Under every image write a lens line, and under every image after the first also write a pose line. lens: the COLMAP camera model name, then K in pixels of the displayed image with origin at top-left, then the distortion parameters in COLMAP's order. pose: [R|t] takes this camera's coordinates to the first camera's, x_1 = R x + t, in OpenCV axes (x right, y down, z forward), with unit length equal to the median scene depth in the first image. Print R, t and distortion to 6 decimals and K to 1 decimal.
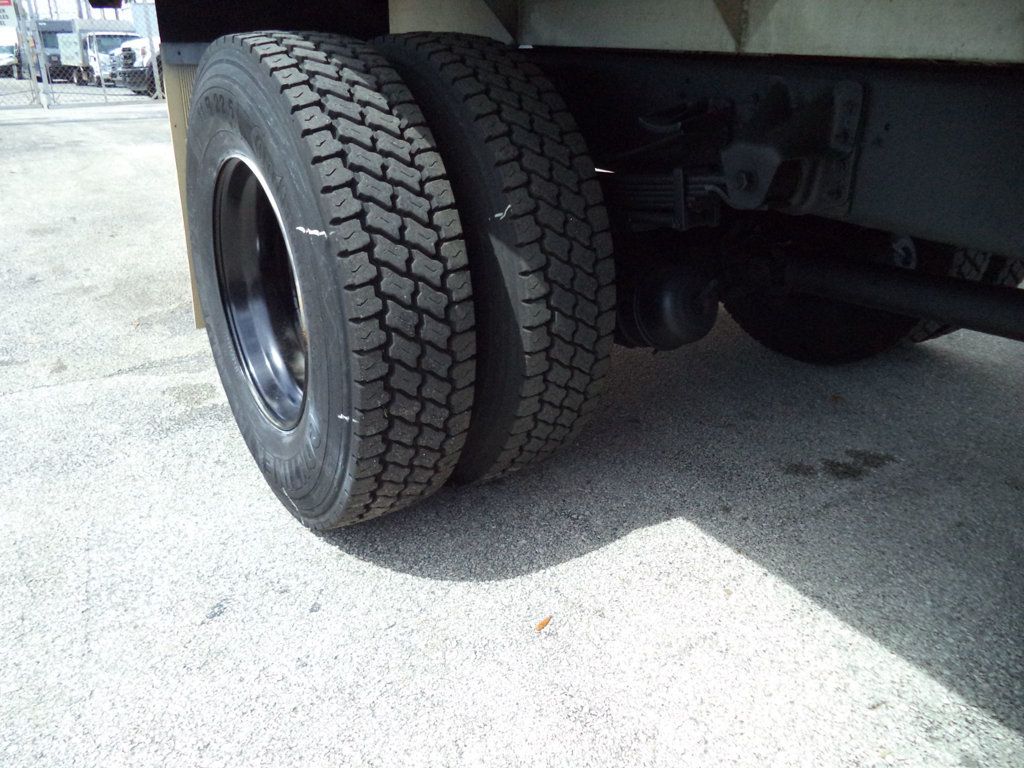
lens RADIAL K [[837.4, 0, 516.5], [0, 837.4, 381.6], [0, 0, 1]] dist [-0.026932, -0.006772]
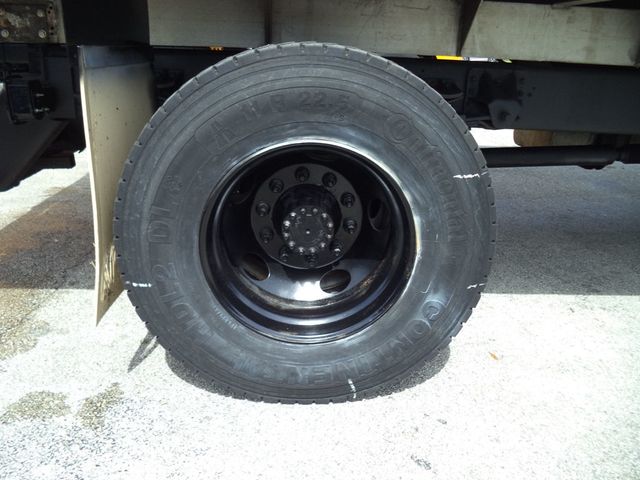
lens RADIAL K [[523.4, 0, 316.9], [0, 523.4, 237.3], [0, 0, 1]] dist [-0.026932, -0.006772]
pose [[0.492659, -0.290642, 0.820253, -0.477698], [0.295203, 0.942504, 0.156655, -0.121210], [-0.818622, 0.164964, 0.550132, 0.282296]]
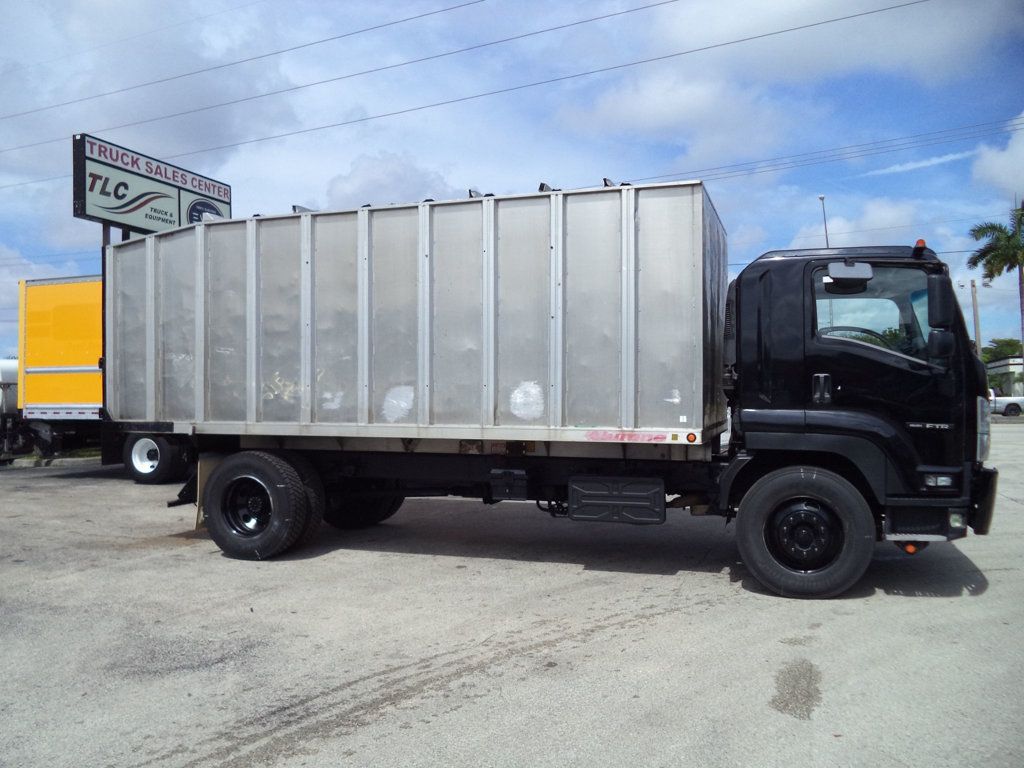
lens RADIAL K [[837.4, 0, 521.8], [0, 837.4, 380.5], [0, 0, 1]] dist [-0.026932, -0.006772]
pose [[0.795565, -0.006998, 0.605828, -0.924959], [0.240907, 0.921141, -0.305716, 0.501038], [-0.555914, 0.389165, 0.734514, -1.691508]]
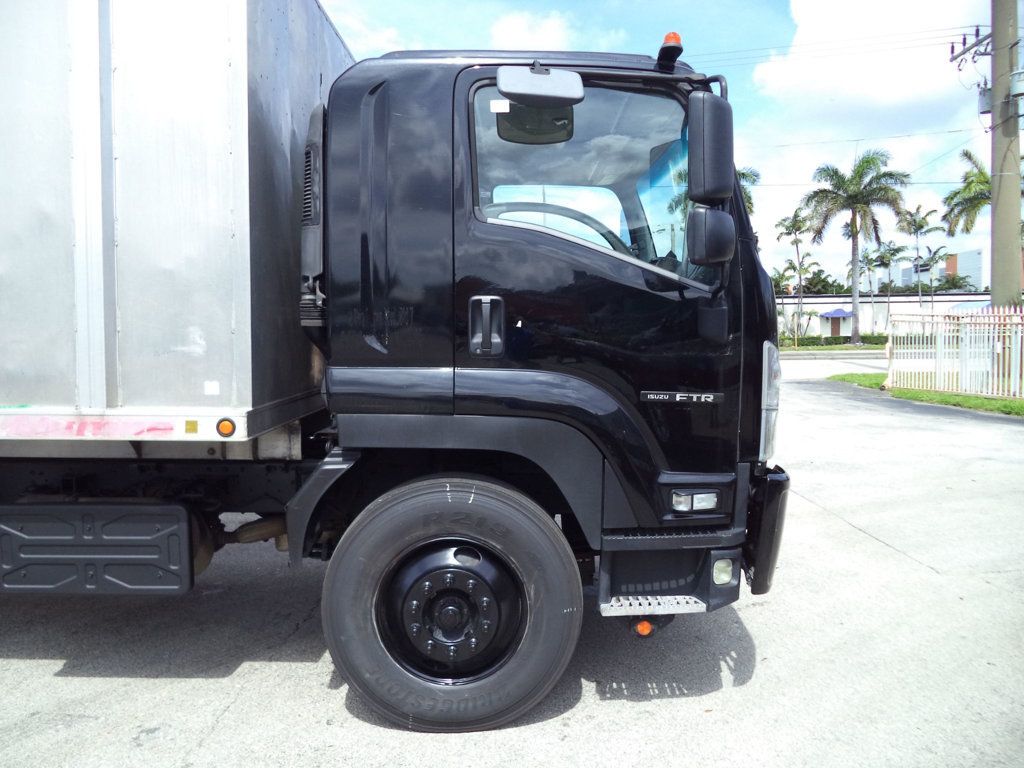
lens RADIAL K [[837.4, 0, 516.9], [0, 837.4, 389.2], [0, 0, 1]] dist [-0.026932, -0.006772]
pose [[0.559143, -0.069961, 0.826114, -0.051966], [0.319571, 0.937622, -0.136893, 0.321783], [-0.765005, 0.340545, 0.546623, -1.218117]]
